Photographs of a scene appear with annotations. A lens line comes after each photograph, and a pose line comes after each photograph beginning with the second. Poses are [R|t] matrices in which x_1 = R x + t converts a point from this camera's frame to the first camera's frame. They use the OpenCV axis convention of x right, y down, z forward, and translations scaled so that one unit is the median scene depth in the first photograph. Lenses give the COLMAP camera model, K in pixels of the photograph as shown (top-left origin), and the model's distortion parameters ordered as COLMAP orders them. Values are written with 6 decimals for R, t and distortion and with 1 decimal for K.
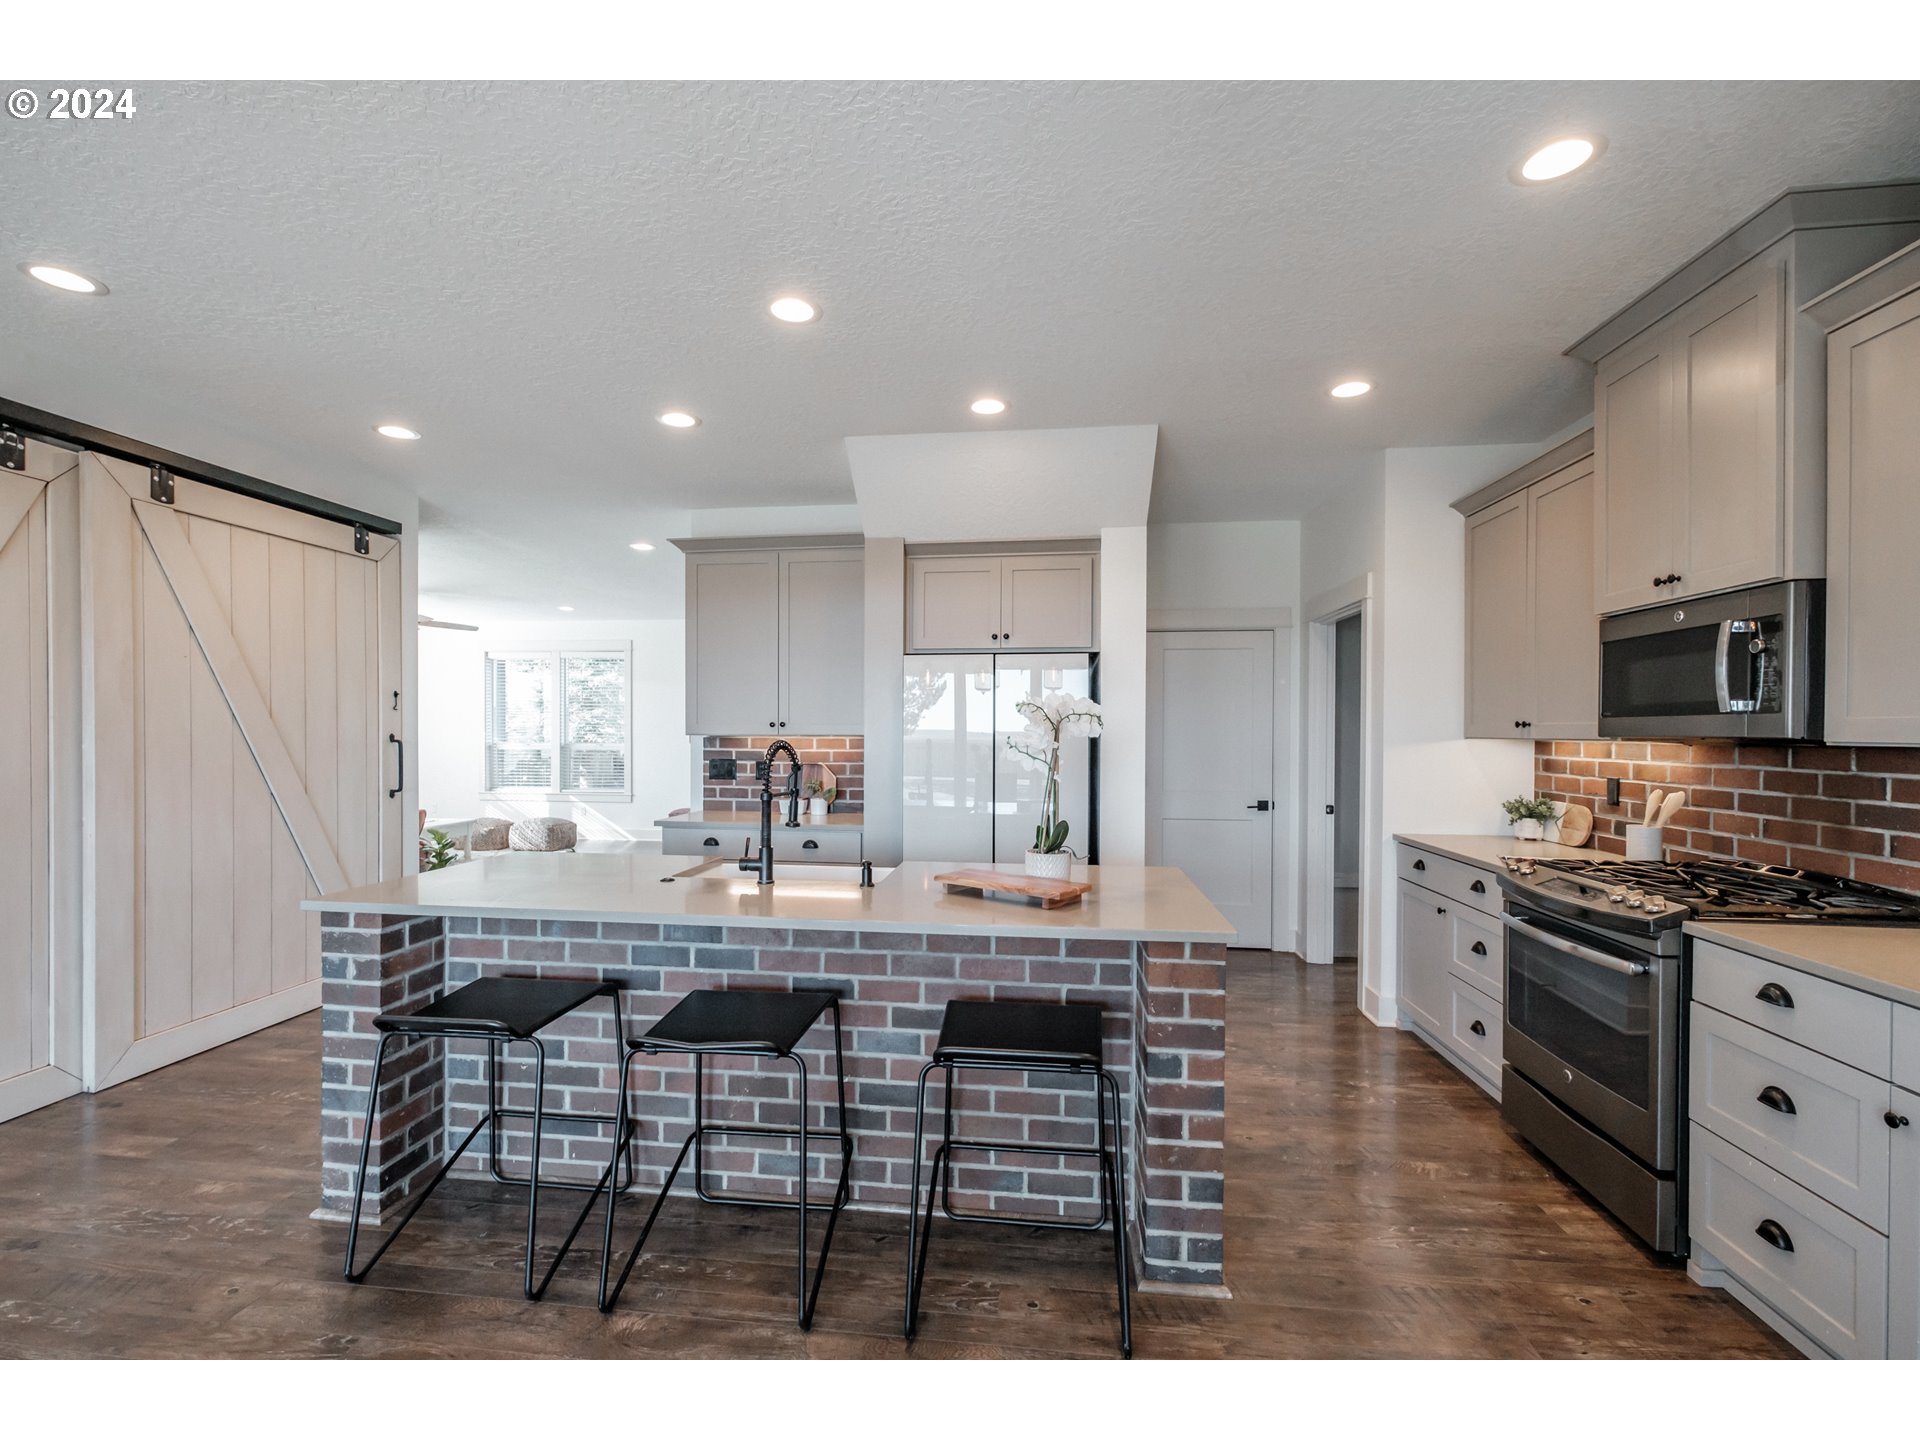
lens RADIAL K [[834.9, 0, 940.2], [0, 834.9, 736.4], [0, 0, 1]] dist [-0.001684, 0.000695]
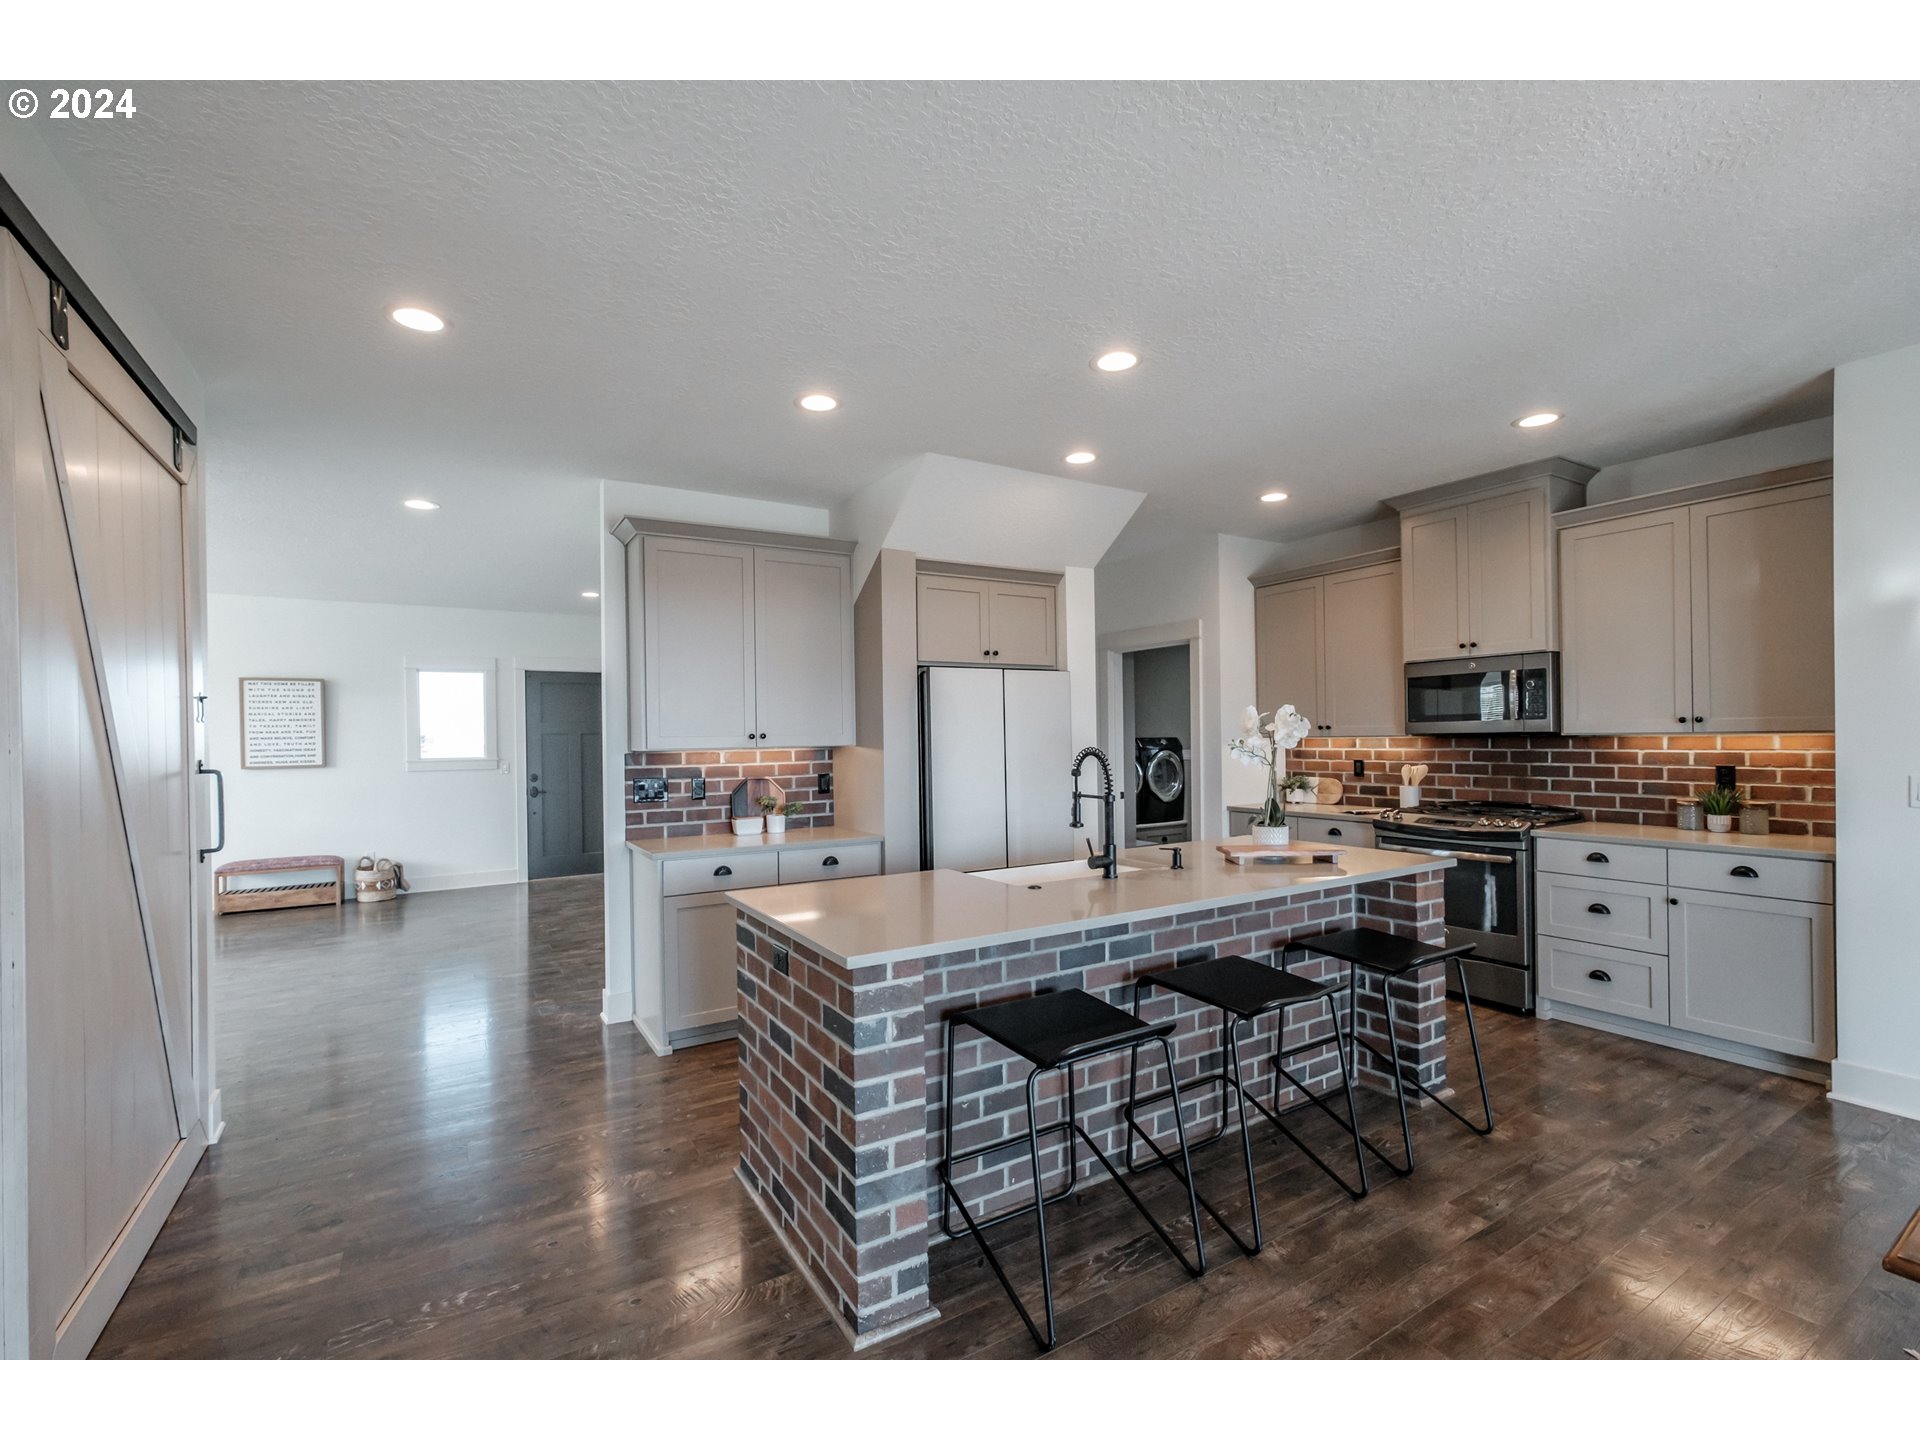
lens RADIAL K [[837.5, 0, 953.2], [0, 837.5, 736.1], [0, 0, 1]] dist [-0.001035, -0.000062]
pose [[0.781904, -0.015342, 0.623210, -0.897492], [0.023007, 0.999726, -0.004255, -0.008274], [-0.622974, 0.017665, 0.782043, 0.227627]]
